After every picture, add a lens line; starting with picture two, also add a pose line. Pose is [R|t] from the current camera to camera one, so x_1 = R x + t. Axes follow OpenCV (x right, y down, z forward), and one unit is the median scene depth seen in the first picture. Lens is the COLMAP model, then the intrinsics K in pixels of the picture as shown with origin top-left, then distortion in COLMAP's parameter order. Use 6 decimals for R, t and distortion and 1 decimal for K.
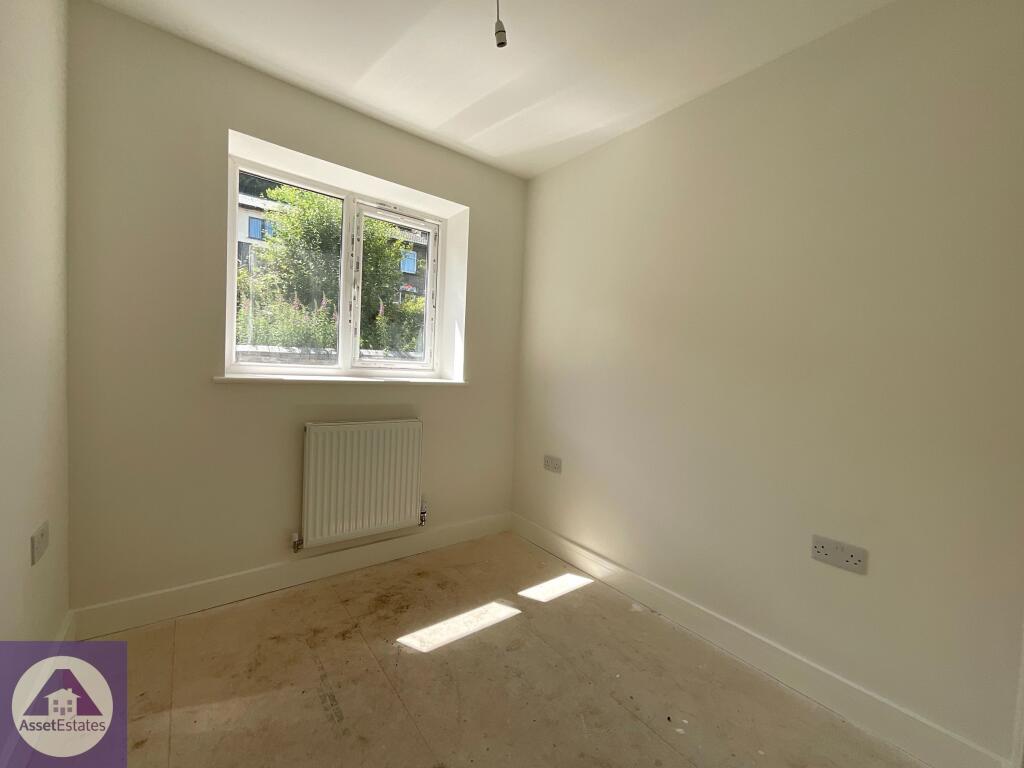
lens RADIAL K [[410.6, 0, 512.0], [0, 410.6, 384.0], [0, 0, 1]] dist [0.000021, 0.000245]
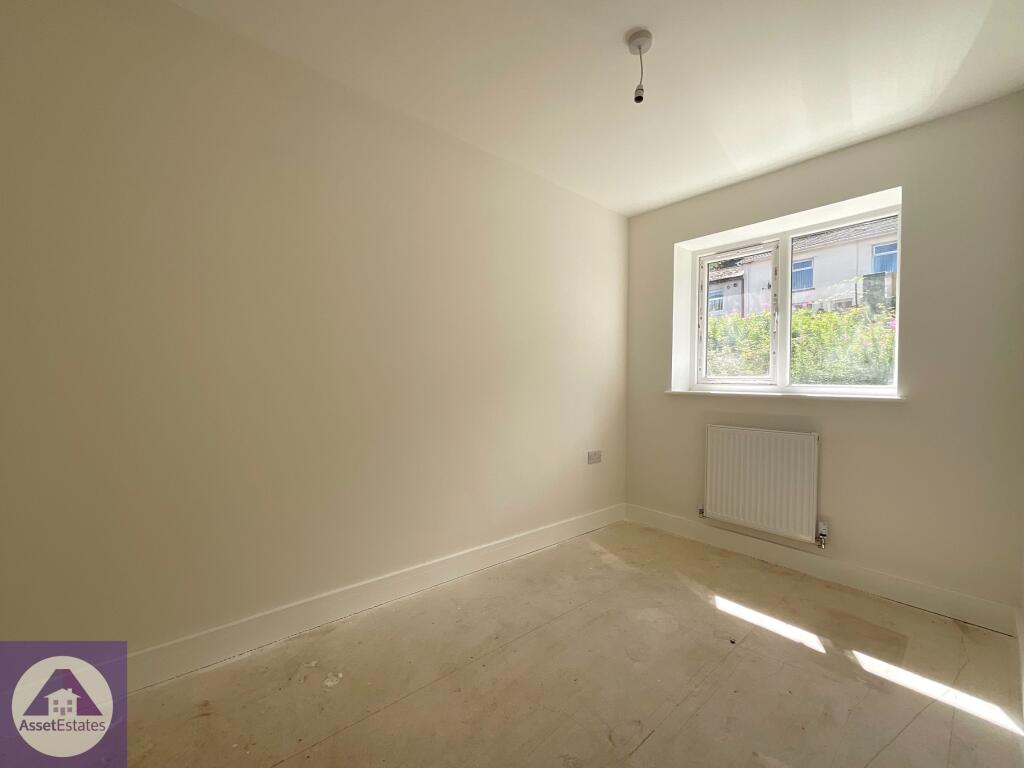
lens RADIAL K [[410.6, 0, 512.0], [0, 410.6, 384.0], [0, 0, 1]] dist [0.000021, 0.000245]
pose [[0.044801, -0.026472, -0.998645, 0.736345], [-0.035186, 0.998987, -0.028060, 0.015999], [0.998376, 0.036395, 0.043824, 0.229209]]
